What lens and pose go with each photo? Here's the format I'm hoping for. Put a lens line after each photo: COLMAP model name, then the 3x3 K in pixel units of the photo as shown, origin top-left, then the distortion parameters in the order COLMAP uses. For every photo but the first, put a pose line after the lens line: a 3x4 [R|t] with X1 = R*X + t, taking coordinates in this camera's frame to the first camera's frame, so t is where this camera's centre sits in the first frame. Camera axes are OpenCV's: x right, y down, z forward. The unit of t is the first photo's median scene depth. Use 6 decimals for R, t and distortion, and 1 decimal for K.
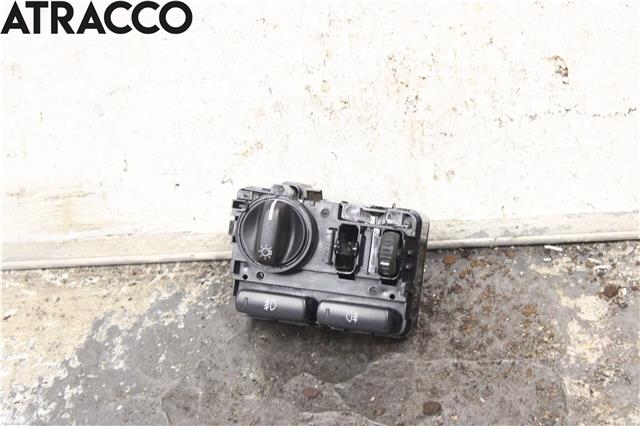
lens RADIAL K [[1541.2, 0, 318.6], [0, 1541.2, 200.5], [0, 0, 1]] dist [0.125758, -0.626765]
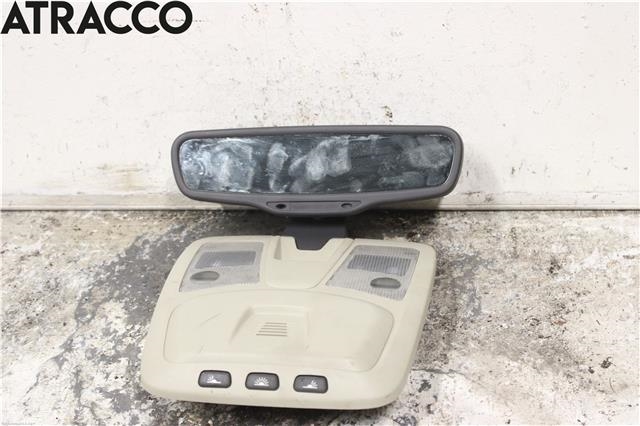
lens RADIAL K [[1048.2, 0, 320.0], [0, 1048.2, 213.0], [0, 0, 1]] dist [-0.013240, 0.093481]
pose [[0.997252, 0.054220, -0.050479, 0.142269], [-0.057122, 0.996685, -0.057931, 0.112706], [0.047171, 0.060656, 0.997044, -0.264637]]
